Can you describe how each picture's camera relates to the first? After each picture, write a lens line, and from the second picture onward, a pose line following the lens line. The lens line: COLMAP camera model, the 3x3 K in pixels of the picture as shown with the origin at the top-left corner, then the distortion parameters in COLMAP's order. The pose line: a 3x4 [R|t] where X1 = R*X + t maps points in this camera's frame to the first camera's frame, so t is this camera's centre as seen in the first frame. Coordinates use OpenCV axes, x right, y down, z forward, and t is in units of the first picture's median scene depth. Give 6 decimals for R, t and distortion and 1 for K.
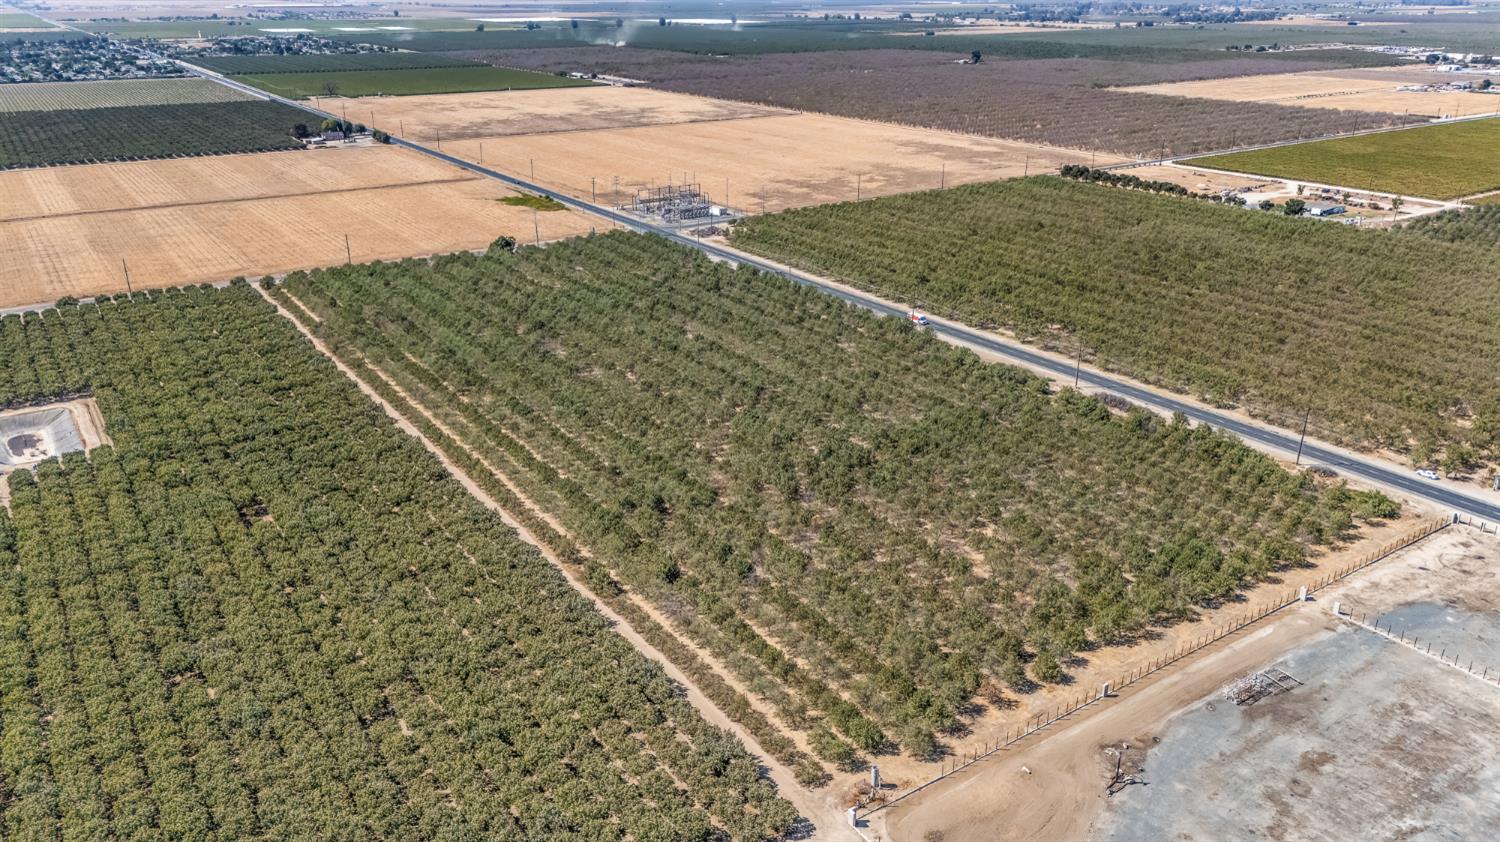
lens RADIAL K [[1097.4, 0, 754.8], [0, 1097.4, 423.4], [0, 0, 1]] dist [0.073187, -0.065106]
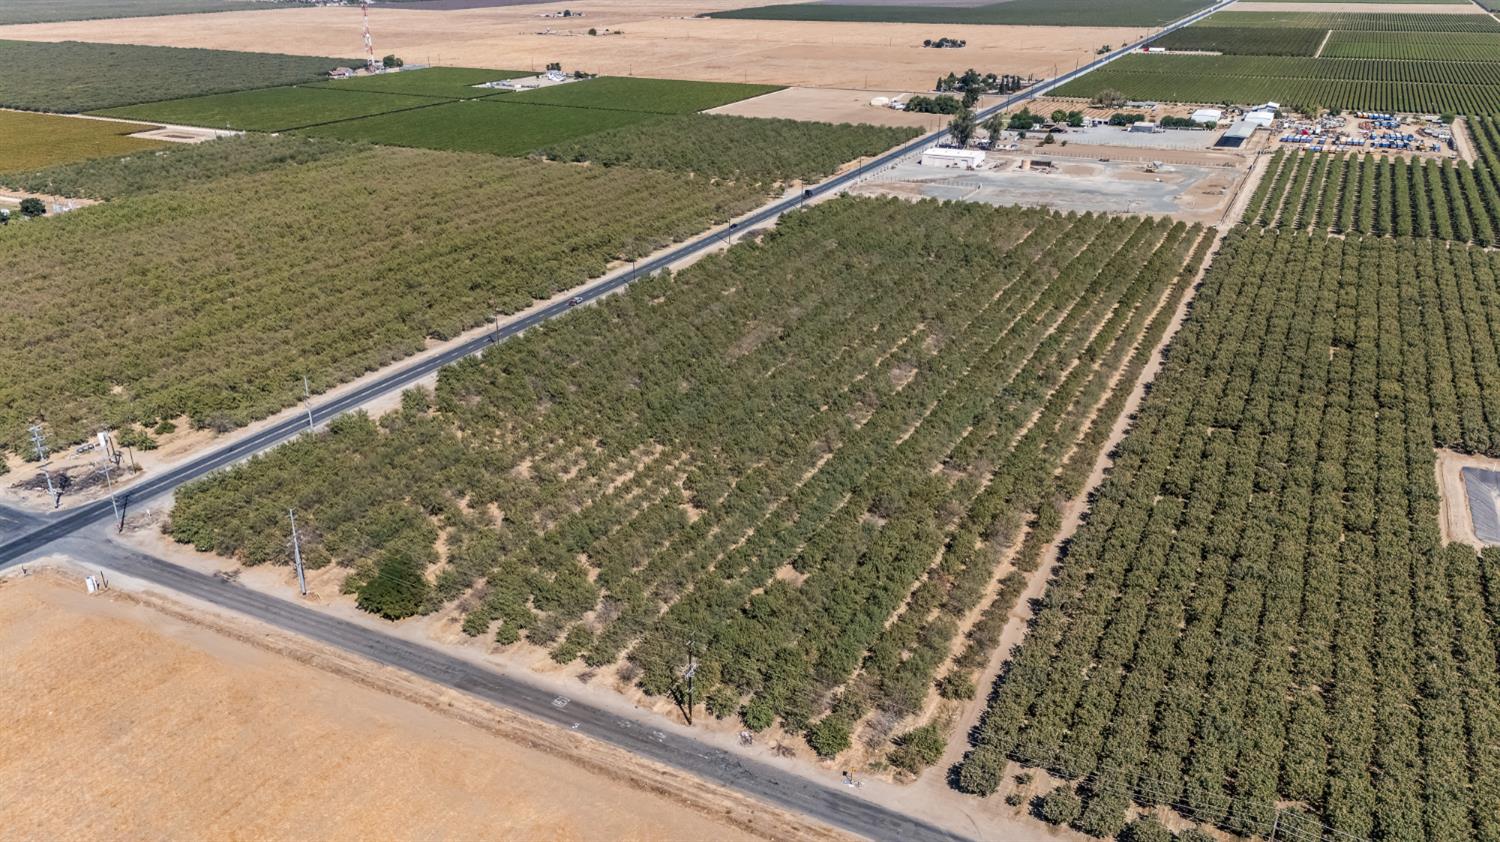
lens RADIAL K [[1097.4, 0, 754.8], [0, 1097.4, 423.4], [0, 0, 1]] dist [0.073187, -0.065106]
pose [[-0.473833, -0.349938, 0.808100, -1.078740], [0.330507, 0.779903, 0.531522, -0.686268], [-0.816240, 0.518935, -0.253887, 1.726877]]
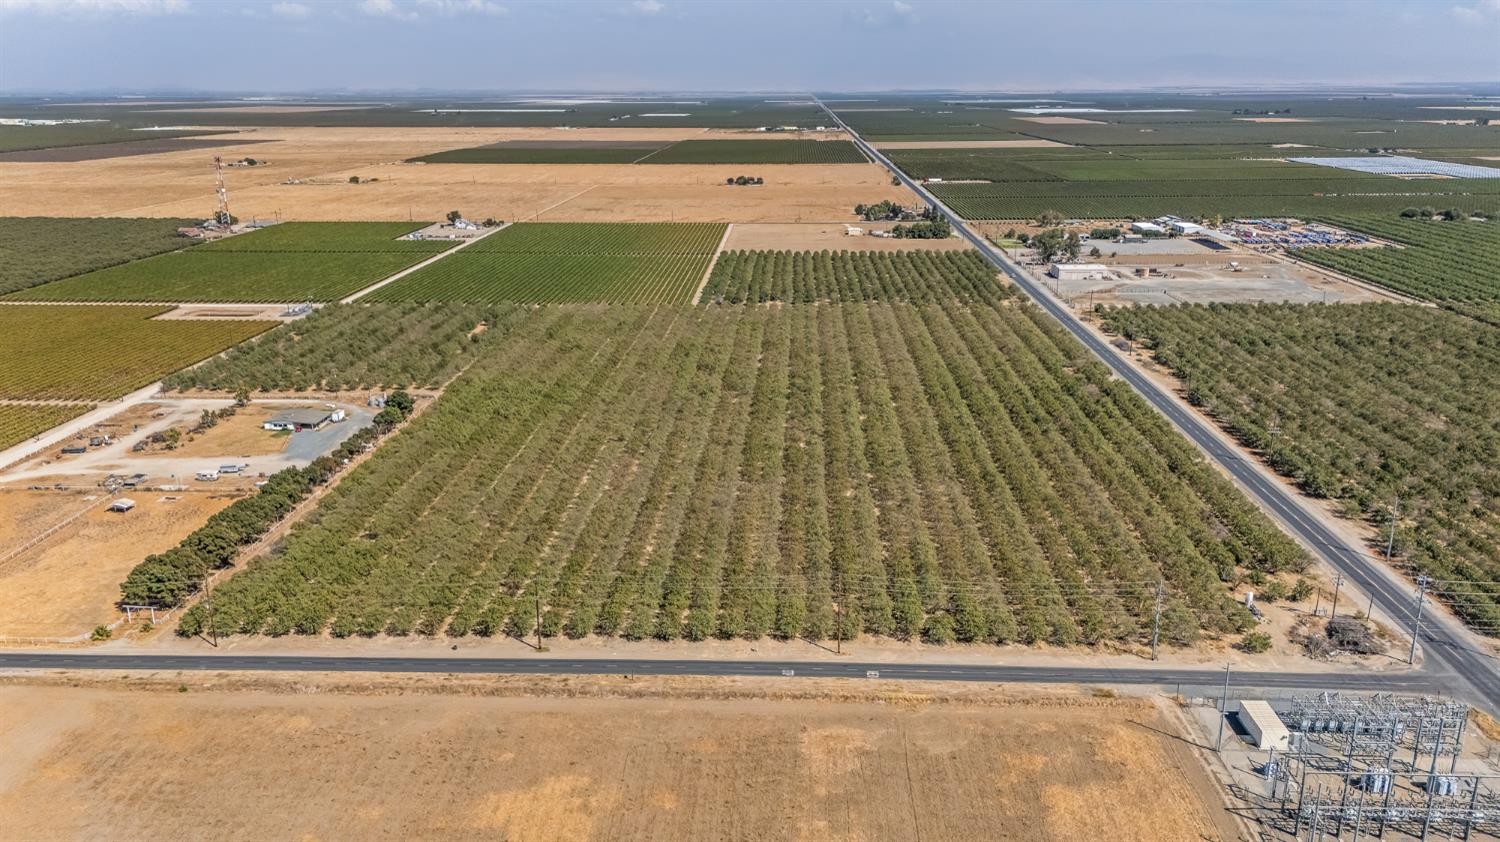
lens RADIAL K [[1077.9, 0, 748.2], [0, 1077.9, 469.6], [0, 0, 1]] dist [0.079438, -0.061070]
pose [[-0.800137, -0.196316, 0.566781, -0.175831], [0.226044, 0.776565, 0.588090, -1.042425], [-0.555594, 0.598671, -0.576983, 2.633459]]
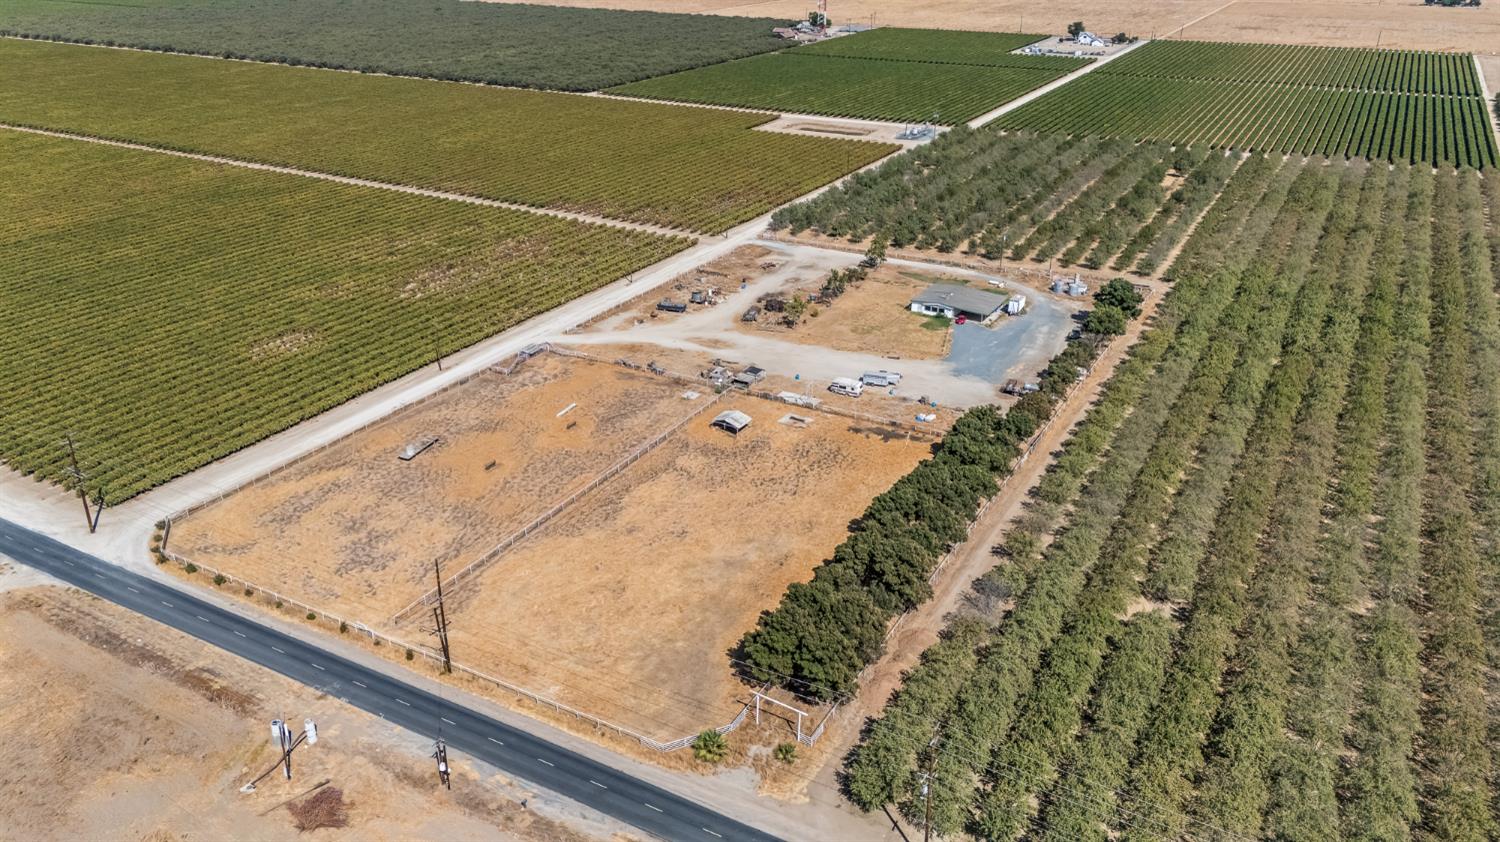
lens RADIAL K [[1097.4, 0, 754.8], [0, 1097.4, 423.4], [0, 0, 1]] dist [0.073187, -0.065106]
pose [[-0.451155, -0.381146, 0.806961, 0.370145], [0.325160, 0.771859, 0.546356, -0.889718], [-0.831102, 0.508883, -0.224294, 2.515237]]
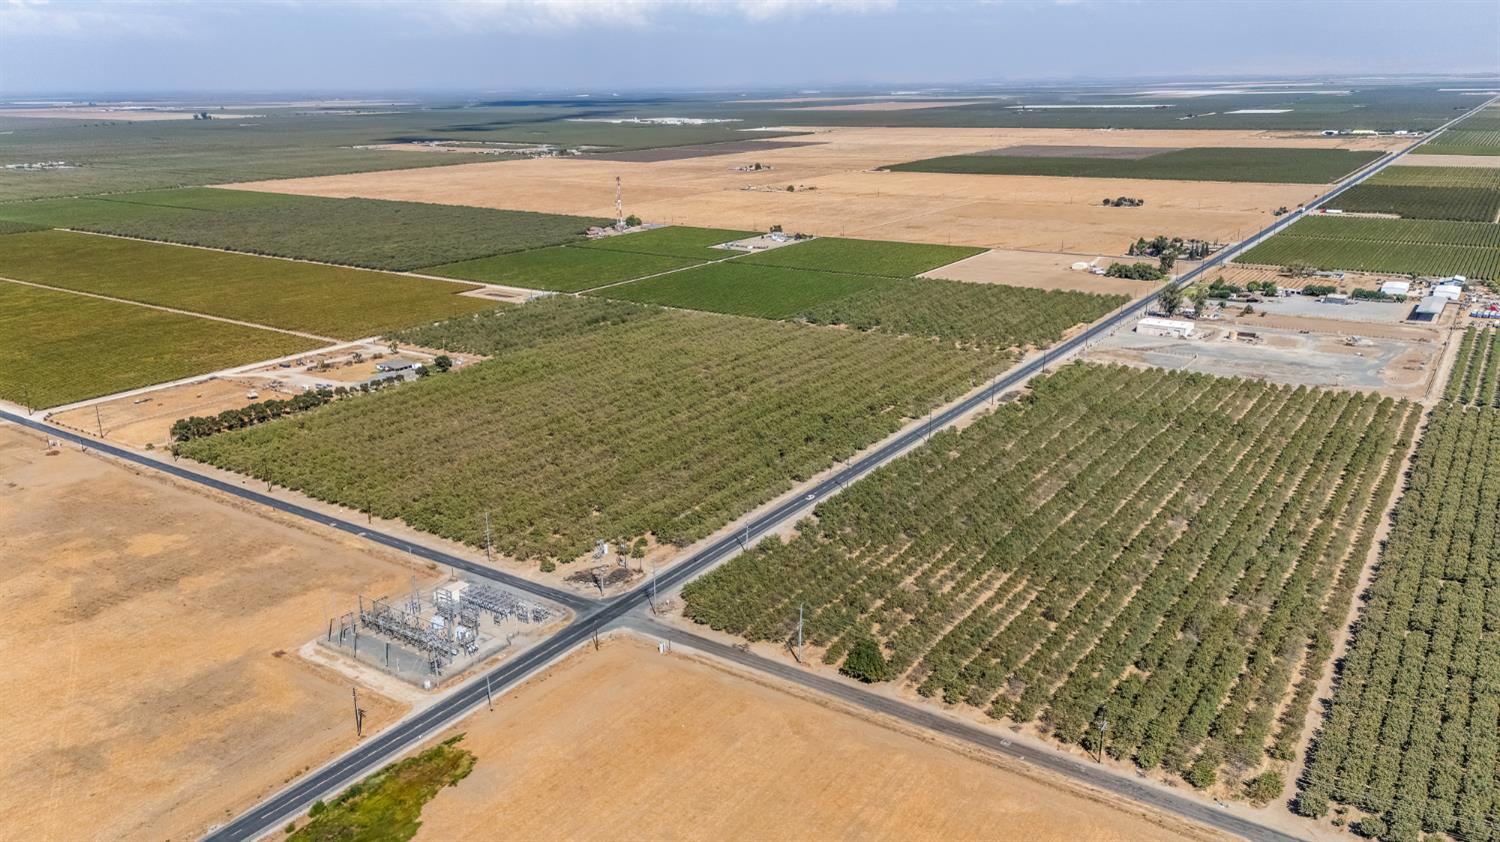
lens RADIAL K [[1097.4, 0, 754.8], [0, 1097.4, 423.4], [0, 0, 1]] dist [0.073187, -0.065106]
pose [[-0.361891, -0.274850, 0.890782, -1.279561], [0.355858, 0.842458, 0.404511, -0.971028], [-0.861626, 0.463381, -0.207070, 2.004698]]
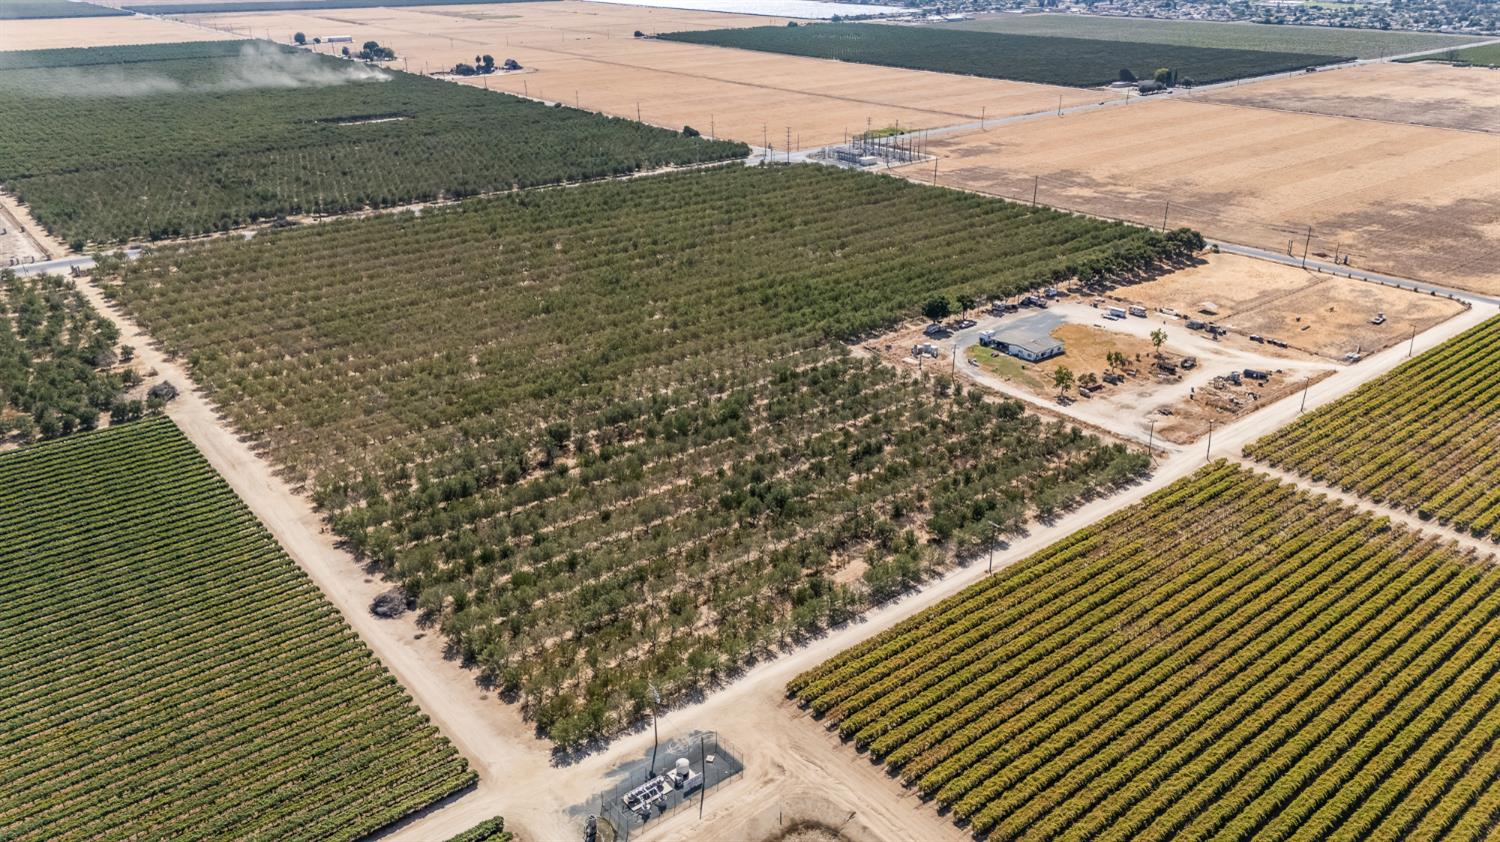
lens RADIAL K [[1097.4, 0, 754.8], [0, 1097.4, 423.4], [0, 0, 1]] dist [0.073187, -0.065106]
pose [[0.085439, 0.399279, -0.912840, 2.245050], [-0.363885, 0.865405, 0.344472, -0.652664], [0.927517, 0.302737, 0.219231, 1.573431]]
